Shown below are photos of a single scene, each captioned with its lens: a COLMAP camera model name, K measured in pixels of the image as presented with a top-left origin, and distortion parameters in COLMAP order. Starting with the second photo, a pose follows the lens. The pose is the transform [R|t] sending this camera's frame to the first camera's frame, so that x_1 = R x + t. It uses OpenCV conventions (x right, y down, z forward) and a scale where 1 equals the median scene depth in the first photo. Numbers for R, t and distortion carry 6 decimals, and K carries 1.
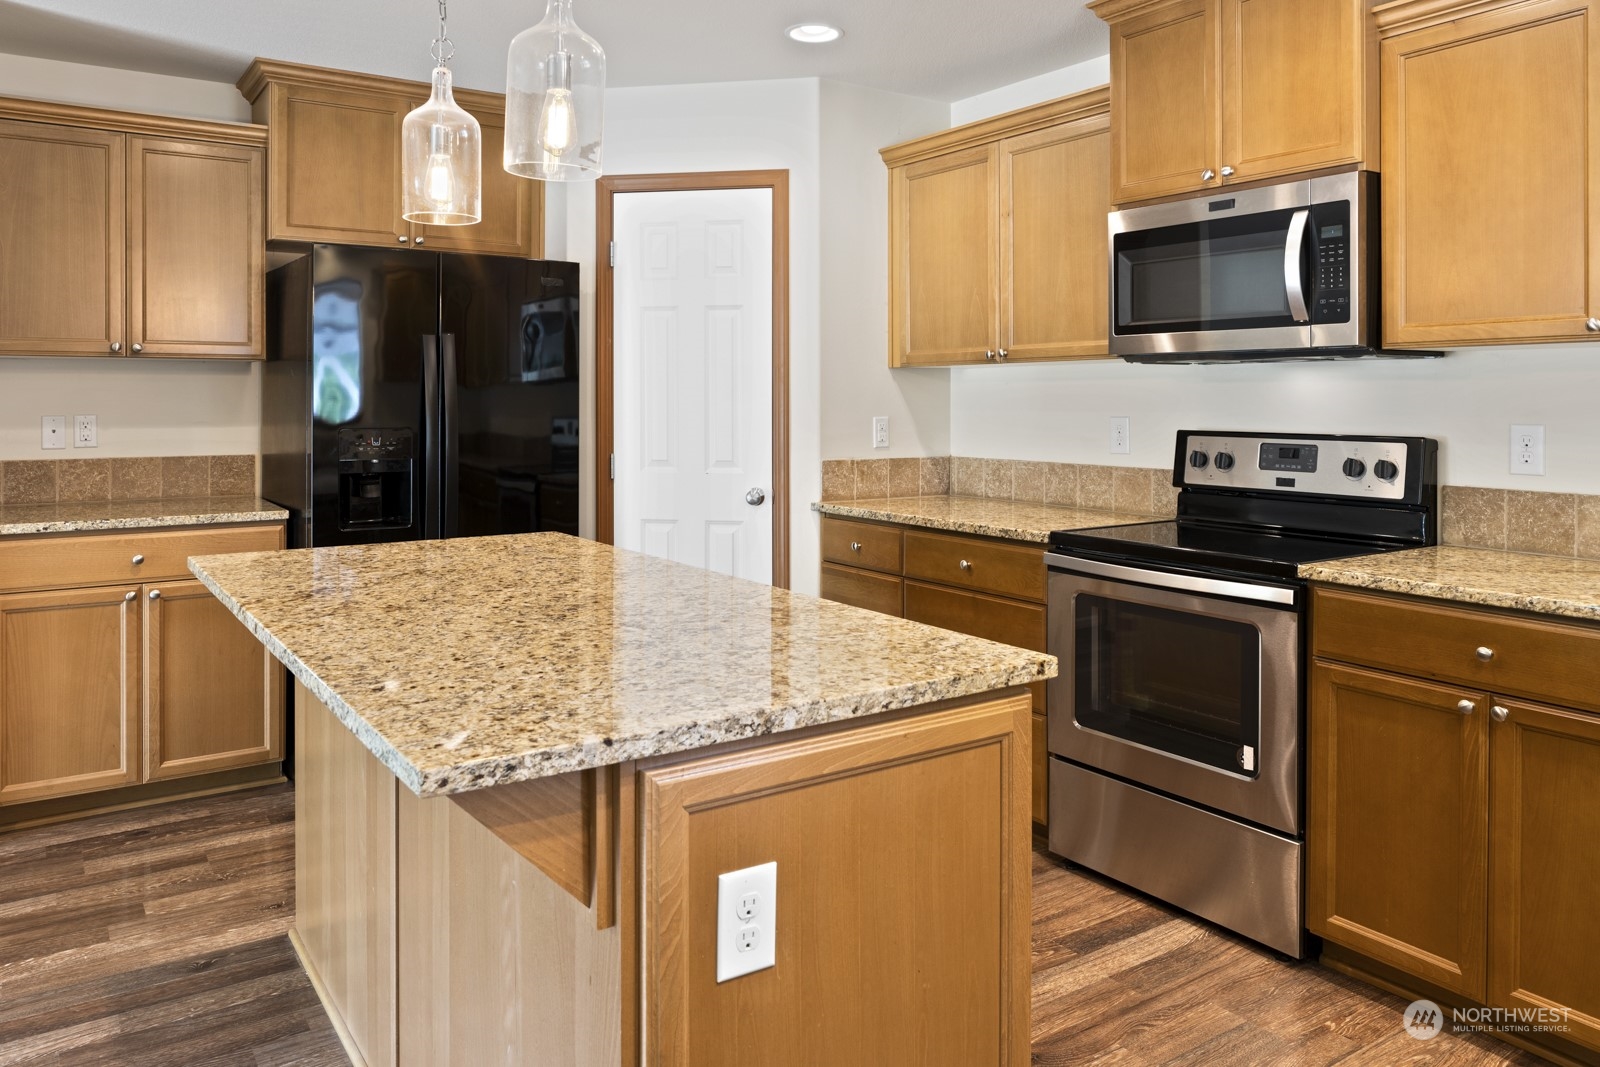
lens RADIAL K [[1127.5, 0, 801.5], [0, 1127.5, 463.2], [0, 0, 1]] dist [-0.005858, -0.001752]
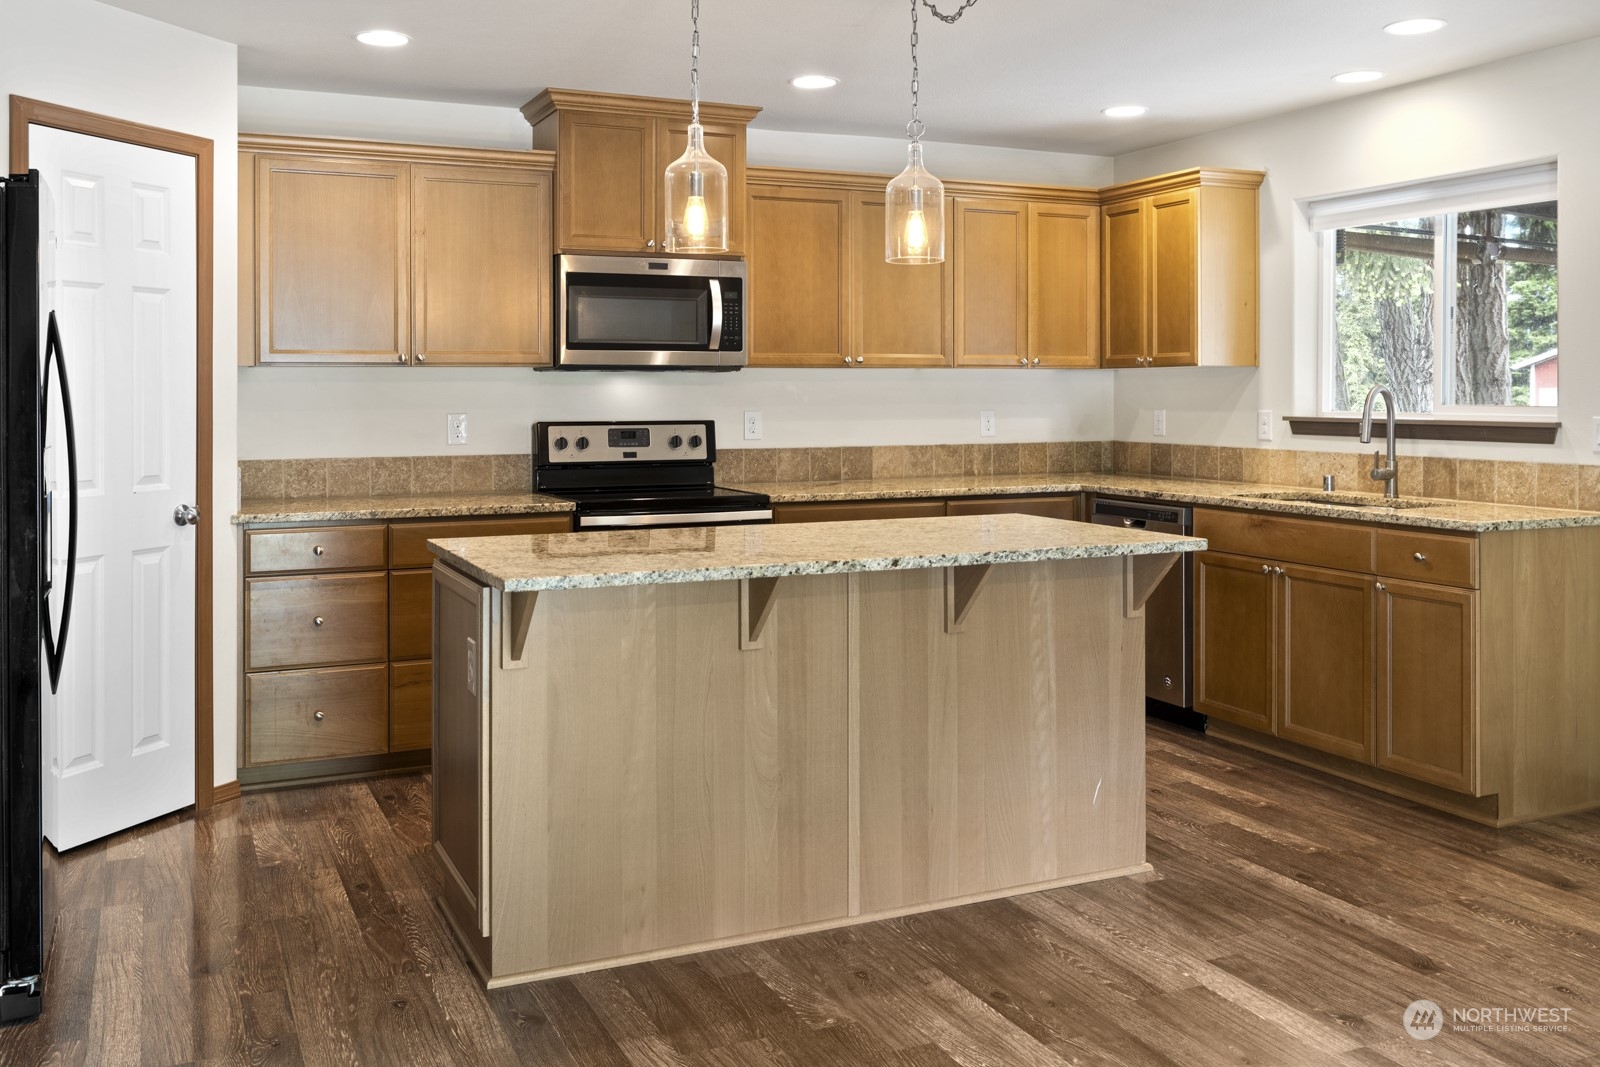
lens RADIAL K [[1429.8, 0, 726.8], [0, 1429.8, 531.7], [0, 0, 1]] dist [0.004029, 0.005107]
pose [[0.206860, -0.096049, 0.973644, -1.362844], [0.059518, 0.994562, 0.085468, -0.035179], [-0.976558, 0.040270, 0.211452, 0.492644]]
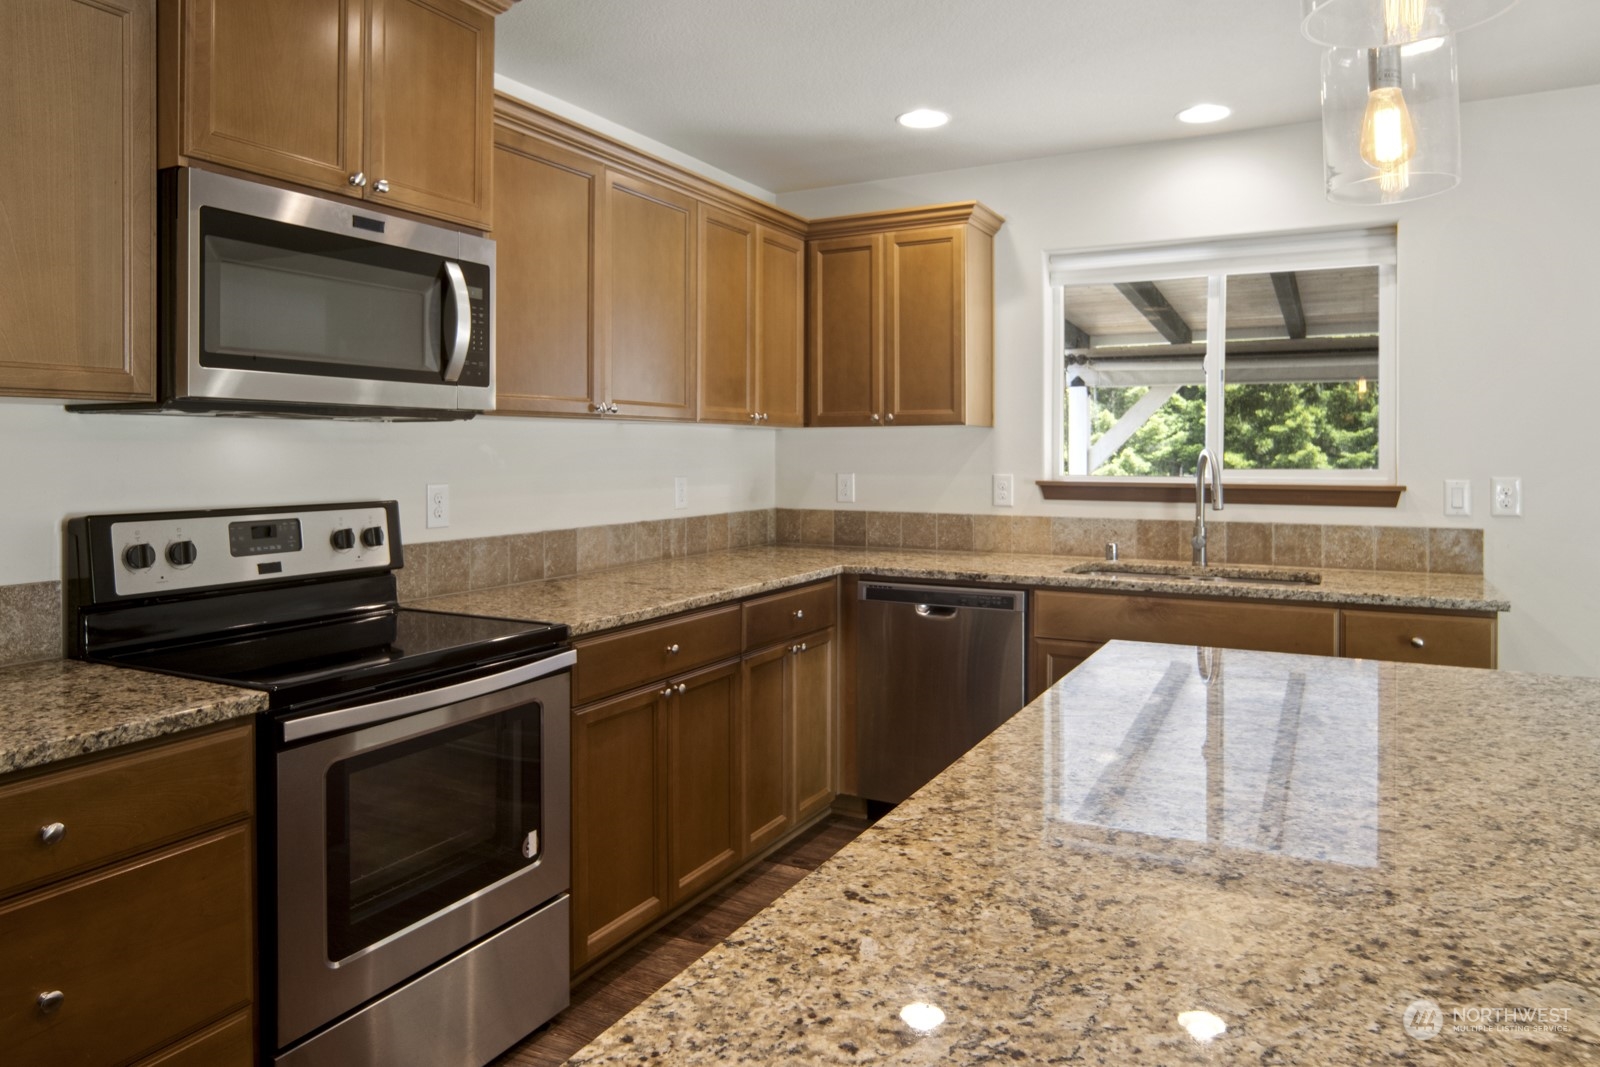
lens RADIAL K [[1068.9, 0, 789.4], [0, 1068.9, 490.5], [0, 0, 1]] dist [-0.008531, -0.002433]
pose [[-0.462545, -0.032592, 0.885996, -0.414264], [0.051959, 0.996610, 0.063787, -0.067474], [-0.885072, 0.075540, -0.459284, 1.021327]]
